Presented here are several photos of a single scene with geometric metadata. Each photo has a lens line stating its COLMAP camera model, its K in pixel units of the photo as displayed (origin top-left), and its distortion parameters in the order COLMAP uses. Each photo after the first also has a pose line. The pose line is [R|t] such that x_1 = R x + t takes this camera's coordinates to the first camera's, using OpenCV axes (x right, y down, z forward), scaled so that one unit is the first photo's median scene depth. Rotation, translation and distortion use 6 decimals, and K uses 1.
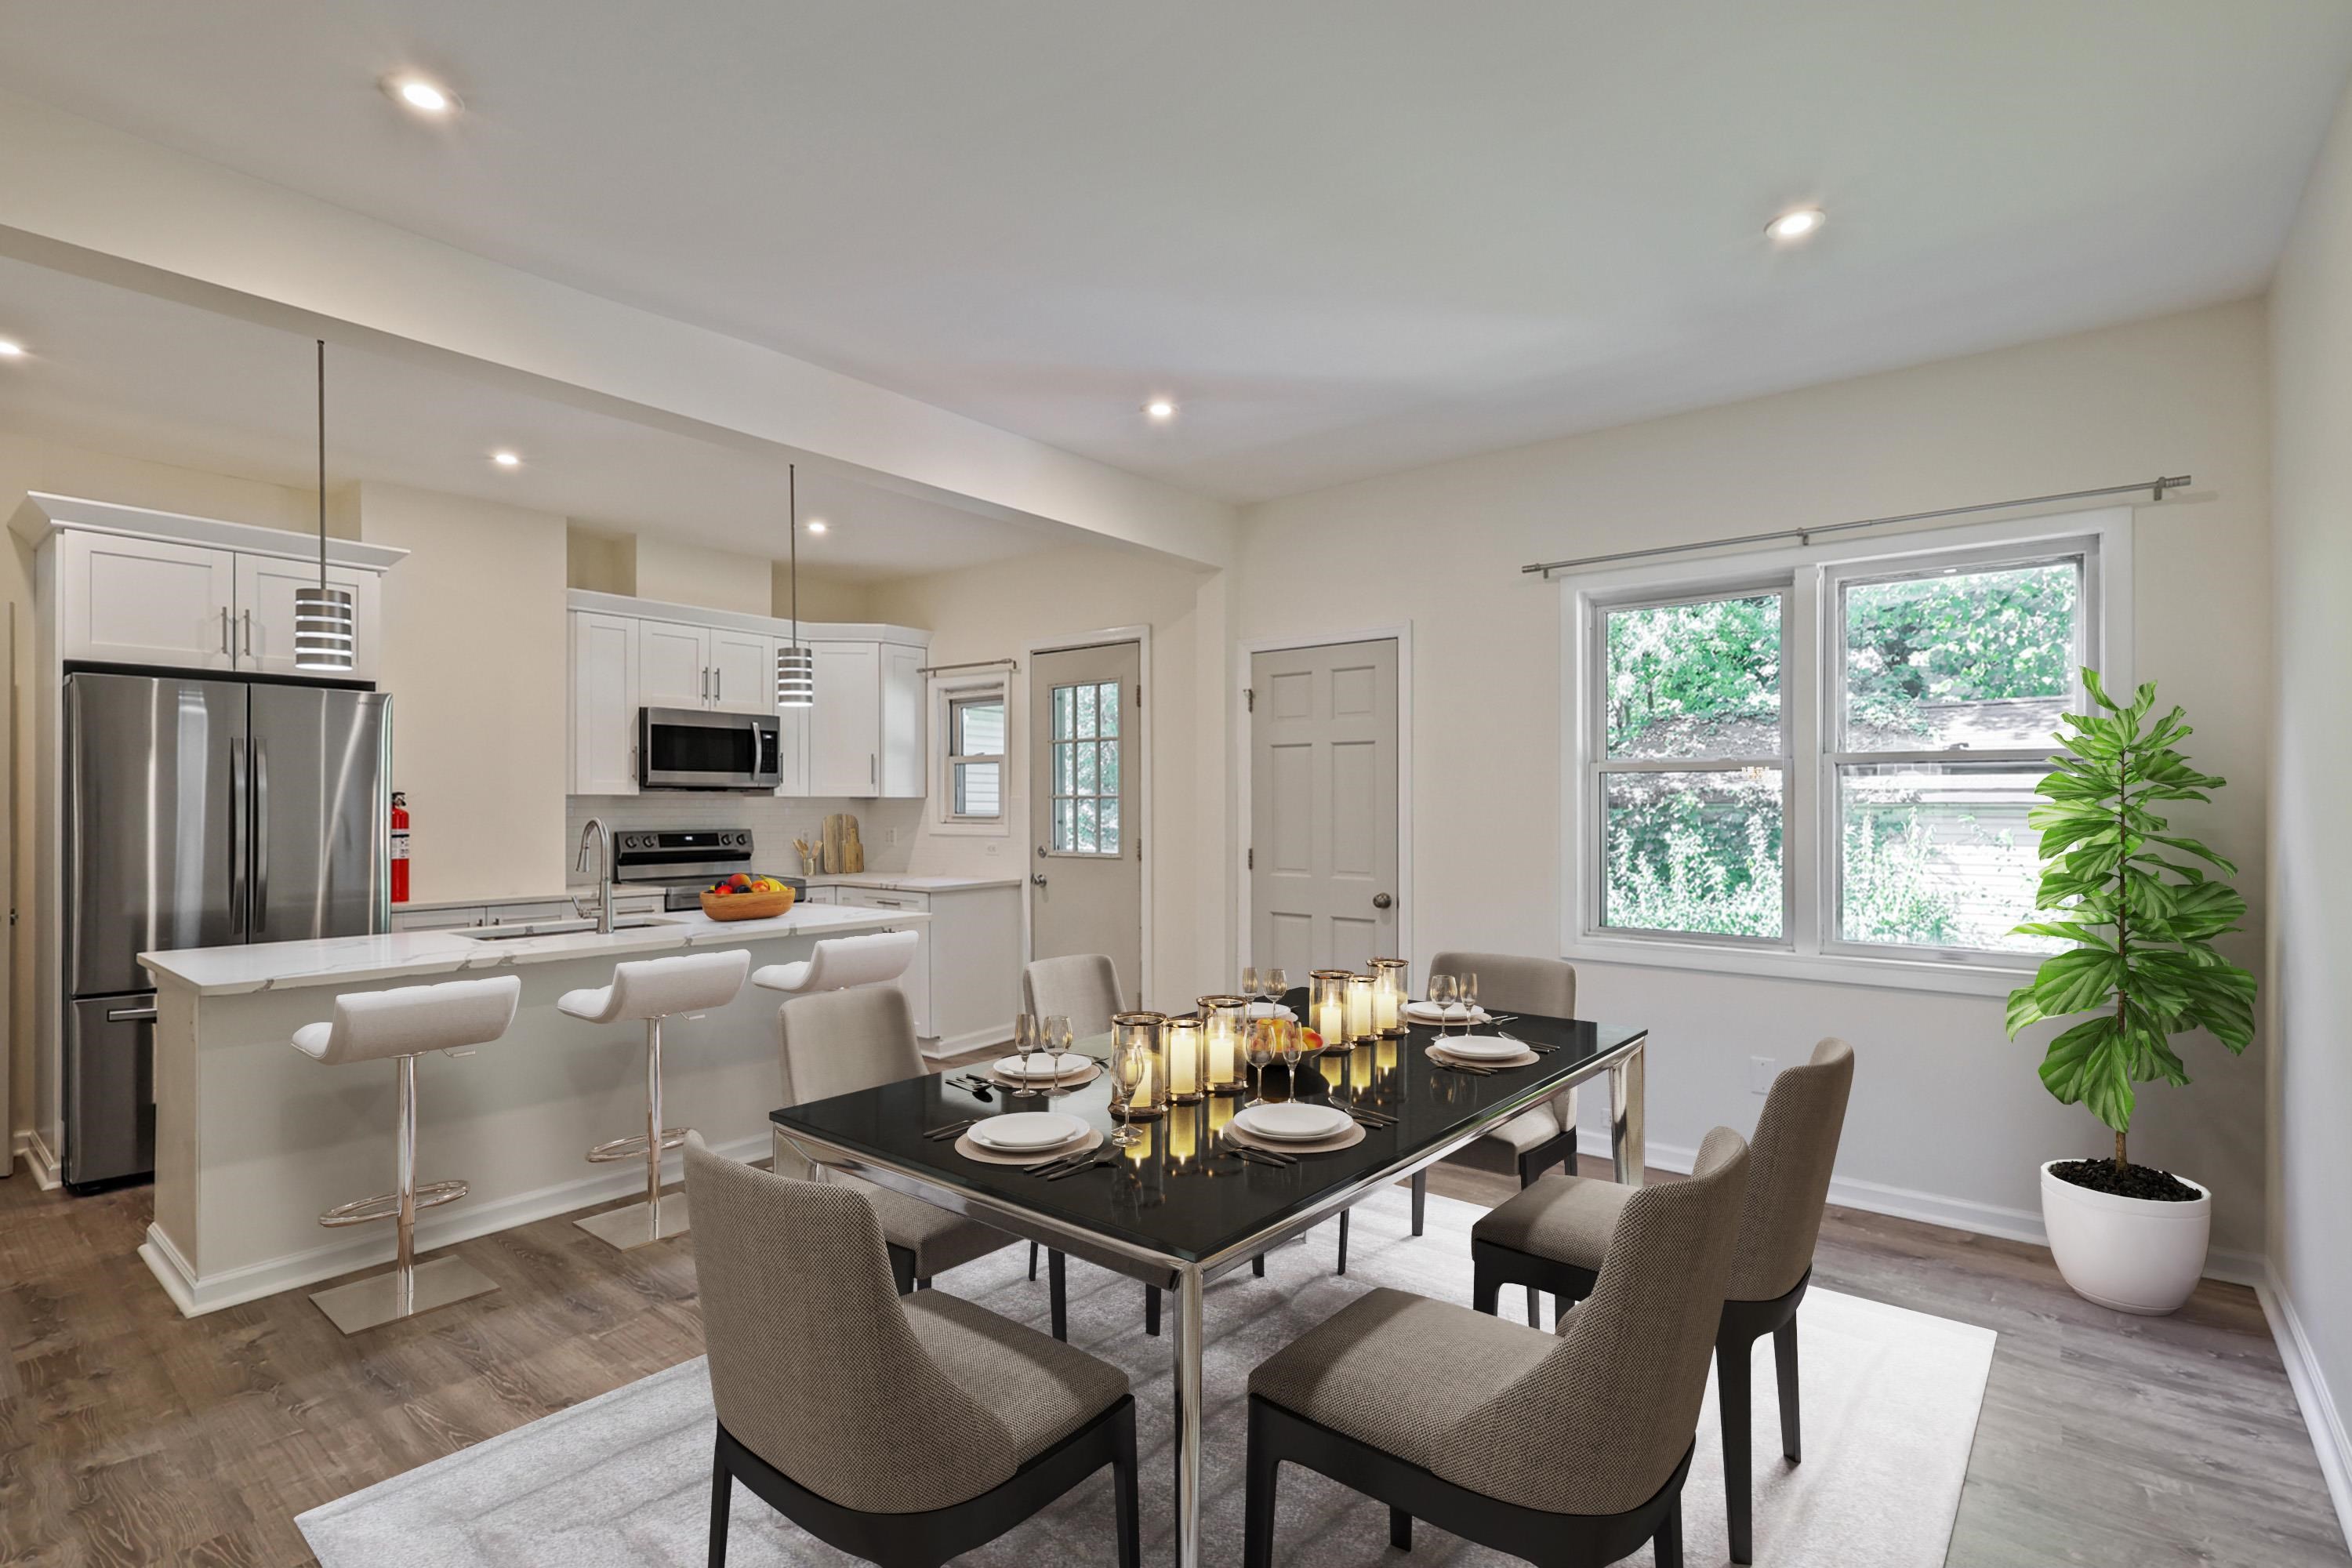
lens RADIAL K [[1102.9, 0, 1179.8], [0, 1102.9, 803.8], [0, 0, 1]] dist [0.002366, 0.000520]
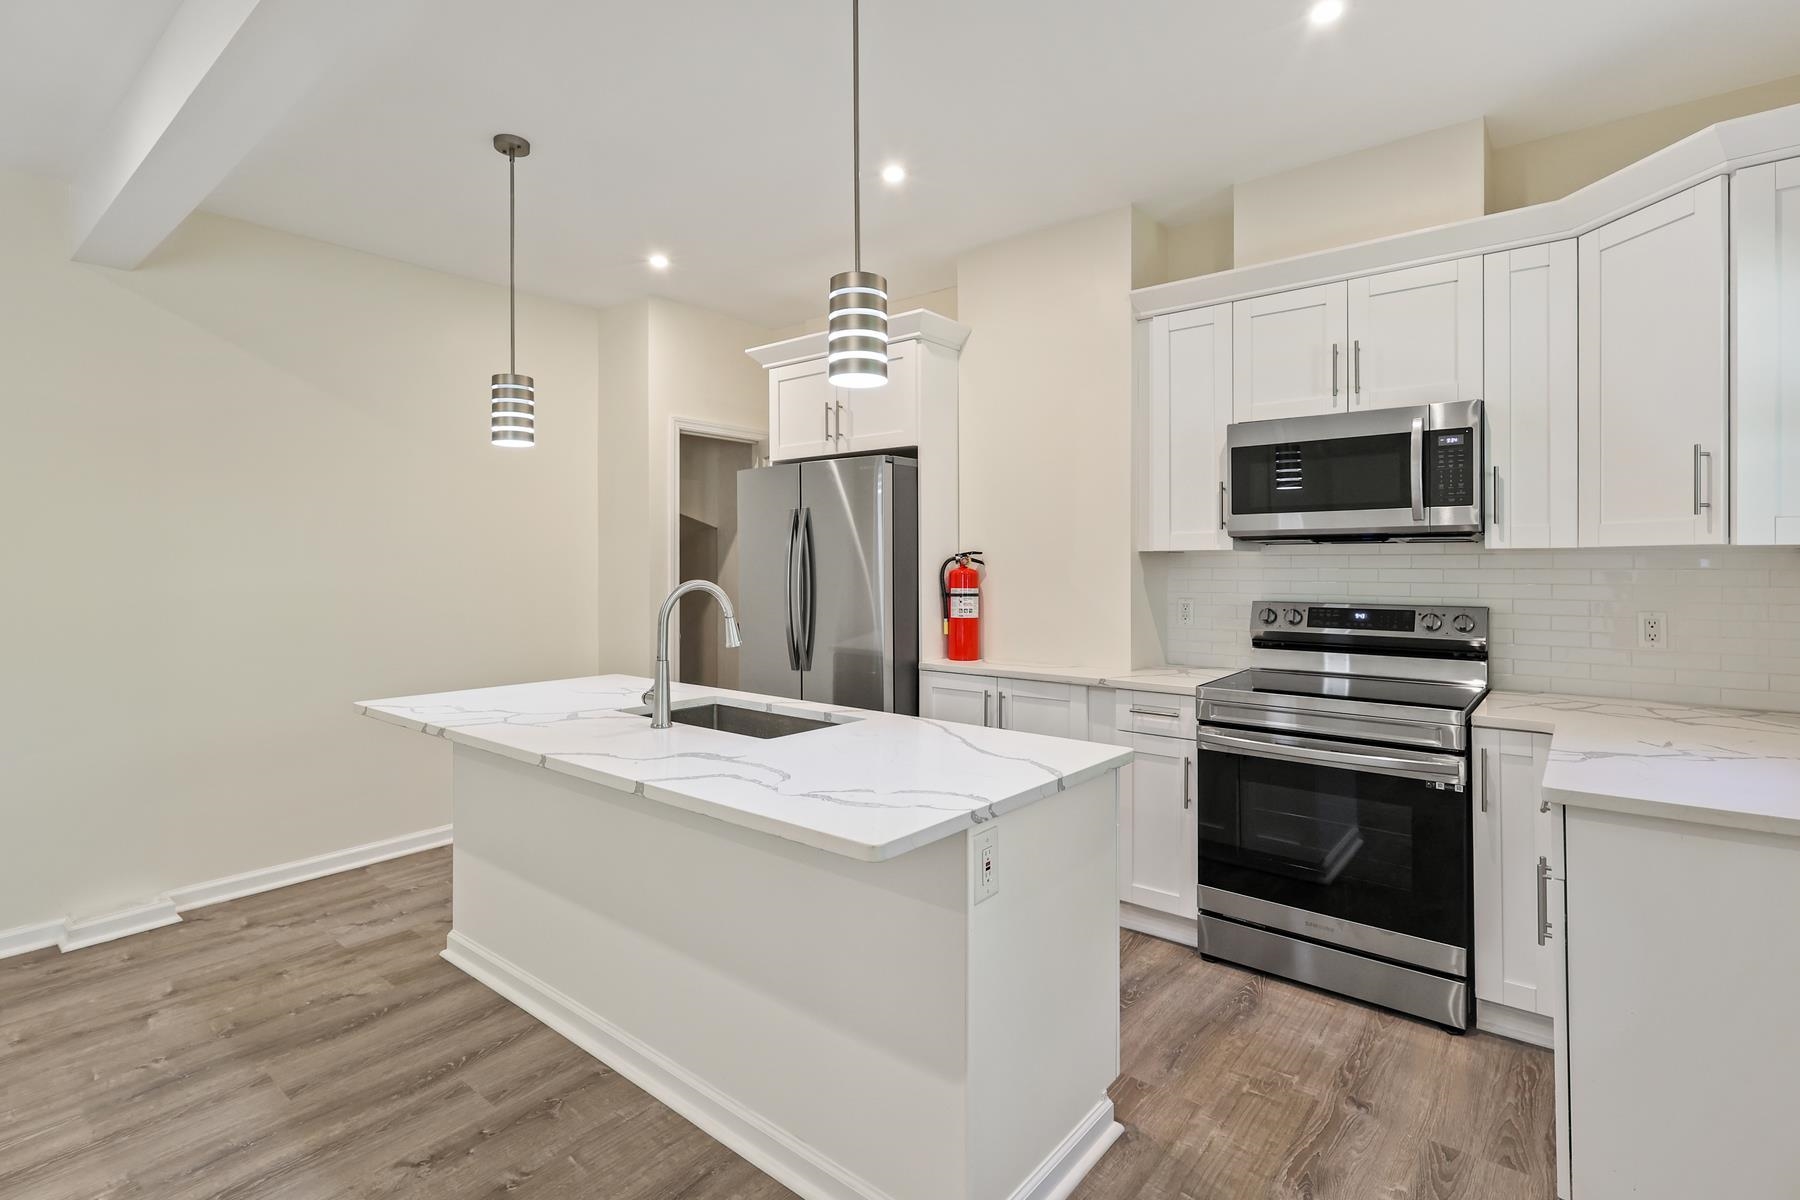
lens RADIAL K [[856.9, 0, 897.4], [0, 856.9, 561.8], [0, 0, 1]] dist [-0.000753, 0.000159]
pose [[-0.005185, -0.001900, -0.999985, 0.060222], [0.000633, 0.999998, -0.001903, 0.000178], [0.999986, -0.000643, -0.005184, 0.789717]]
